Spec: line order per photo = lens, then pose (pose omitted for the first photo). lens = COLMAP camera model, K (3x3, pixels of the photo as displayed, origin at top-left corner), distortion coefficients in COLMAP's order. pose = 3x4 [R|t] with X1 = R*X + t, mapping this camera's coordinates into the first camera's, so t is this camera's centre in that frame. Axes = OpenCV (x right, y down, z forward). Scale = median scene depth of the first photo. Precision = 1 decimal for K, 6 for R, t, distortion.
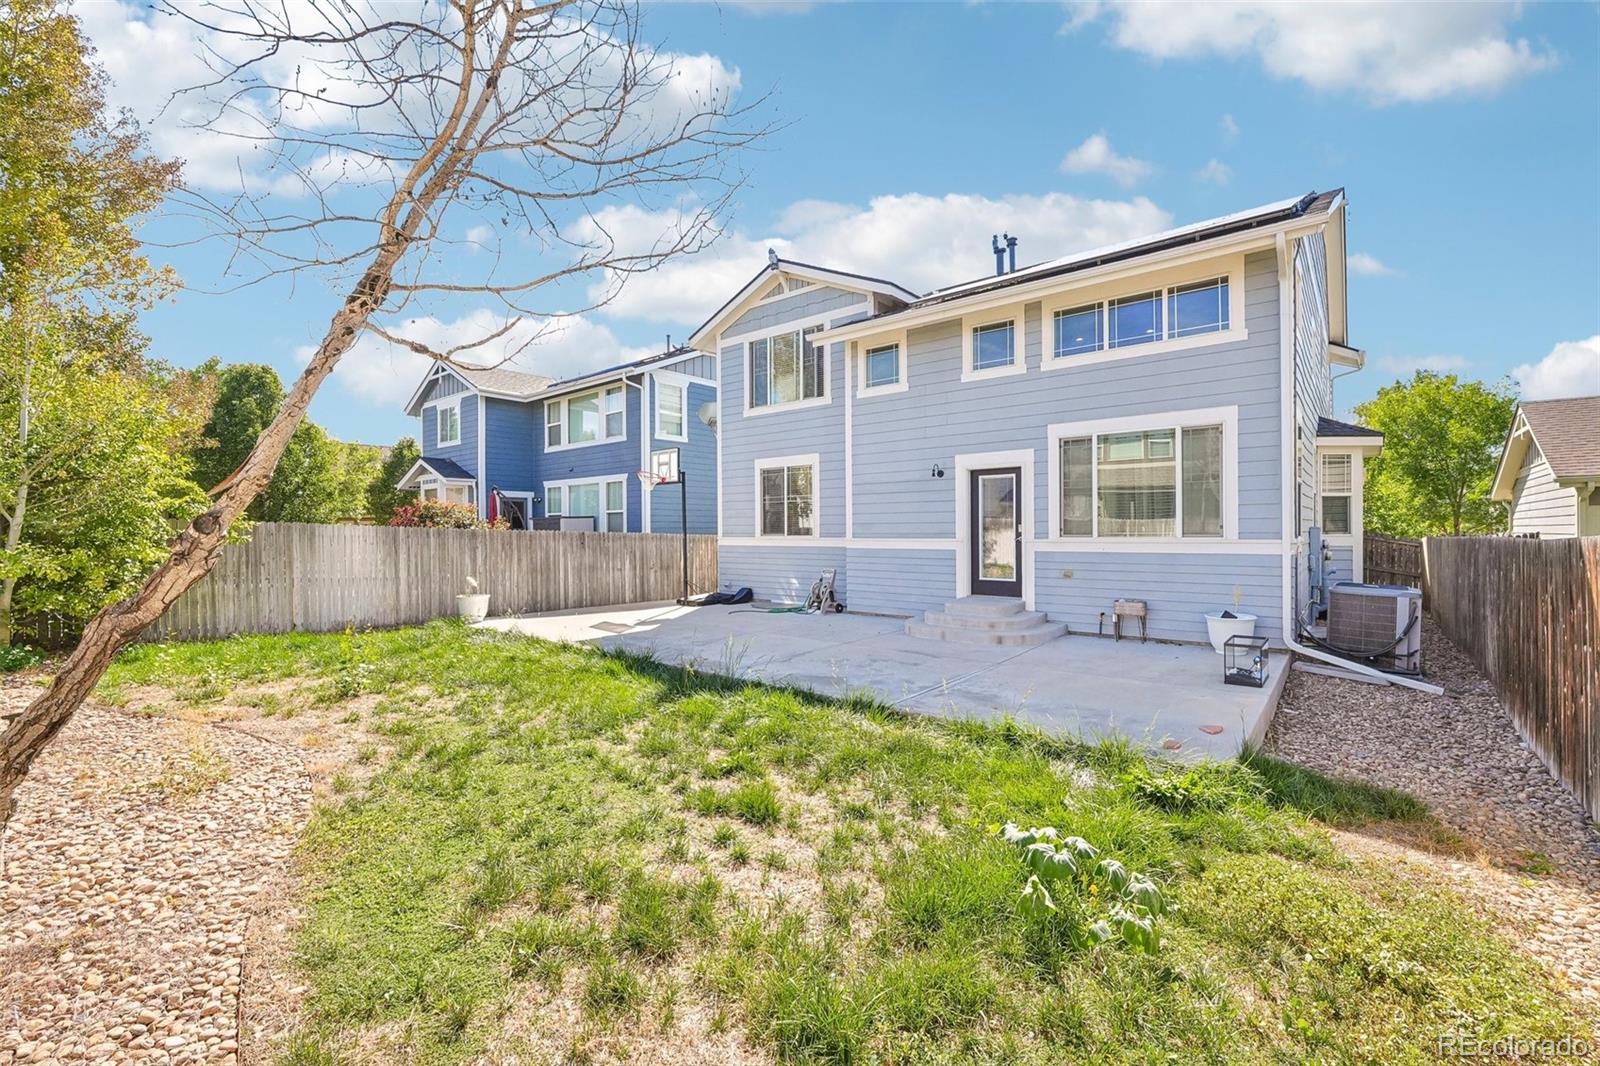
lens RADIAL K [[680.8, 0, 807.4], [0, 680.8, 530.8], [0, 0, 1]] dist [-0.011719, 0.007669]
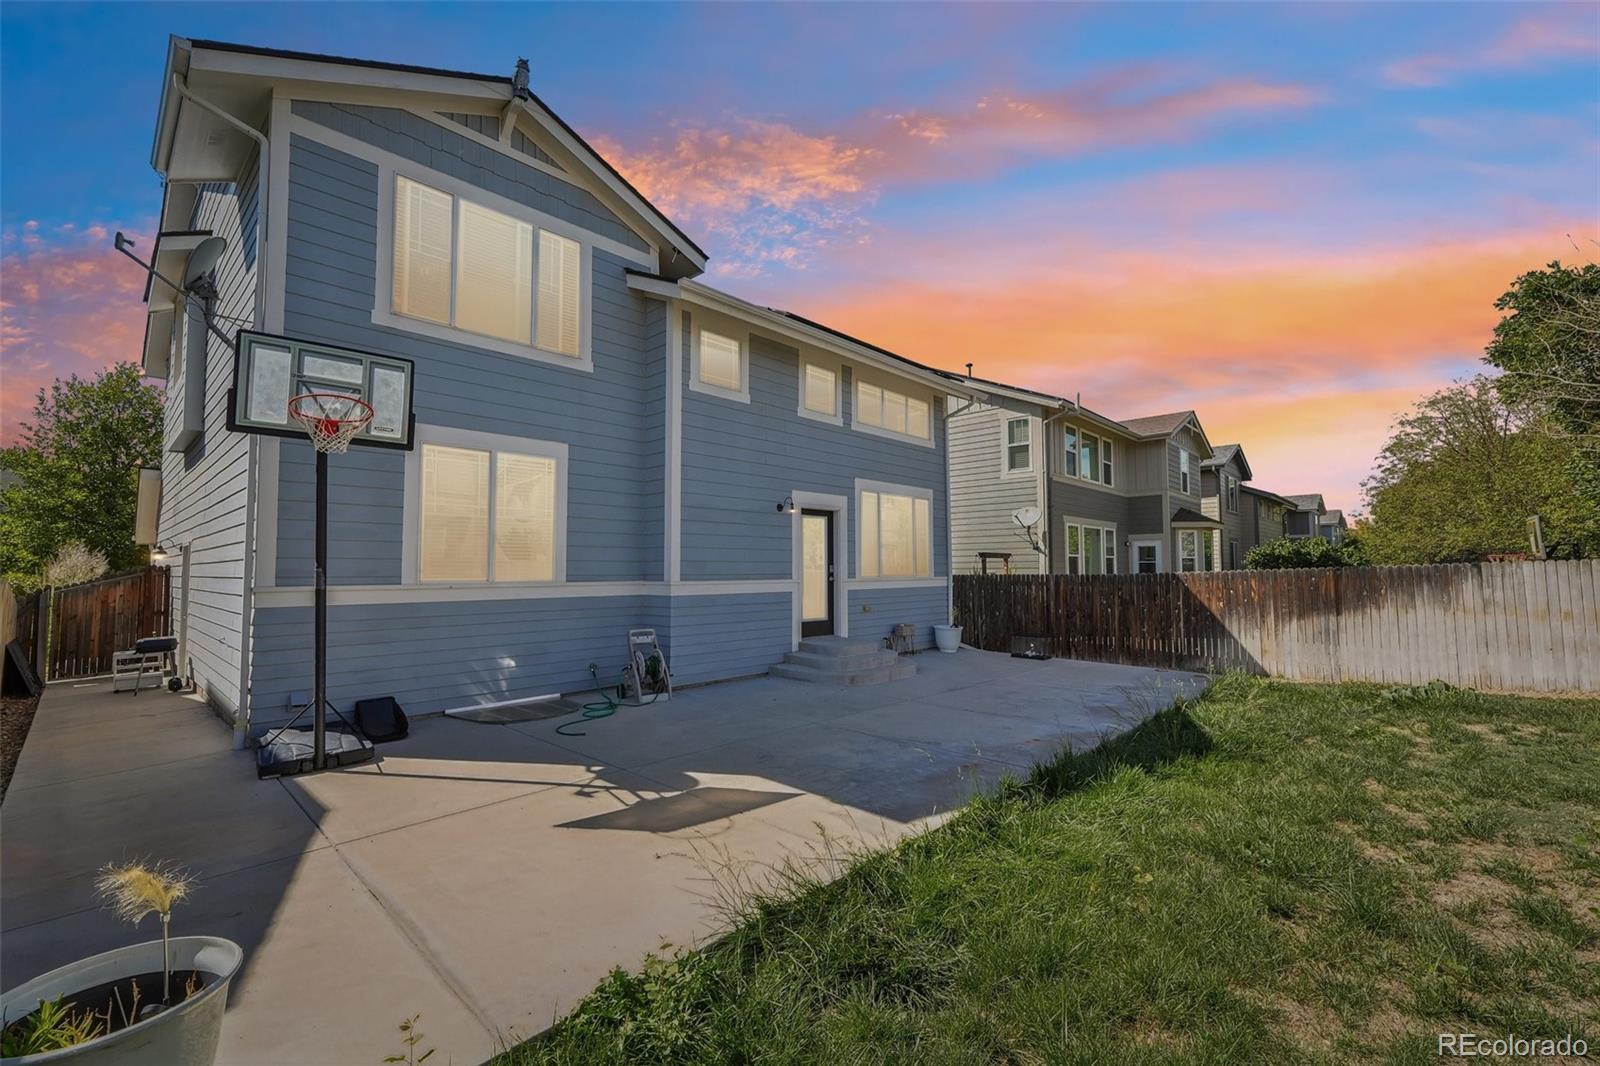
lens RADIAL K [[680.8, 0, 807.4], [0, 680.8, 530.8], [0, 0, 1]] dist [-0.011719, 0.007669]
pose [[0.066243, 0.063762, 0.995764, -0.396665], [0.004231, 0.997929, -0.064182, 0.002778], [-0.997795, 0.008465, 0.065837, 0.518800]]
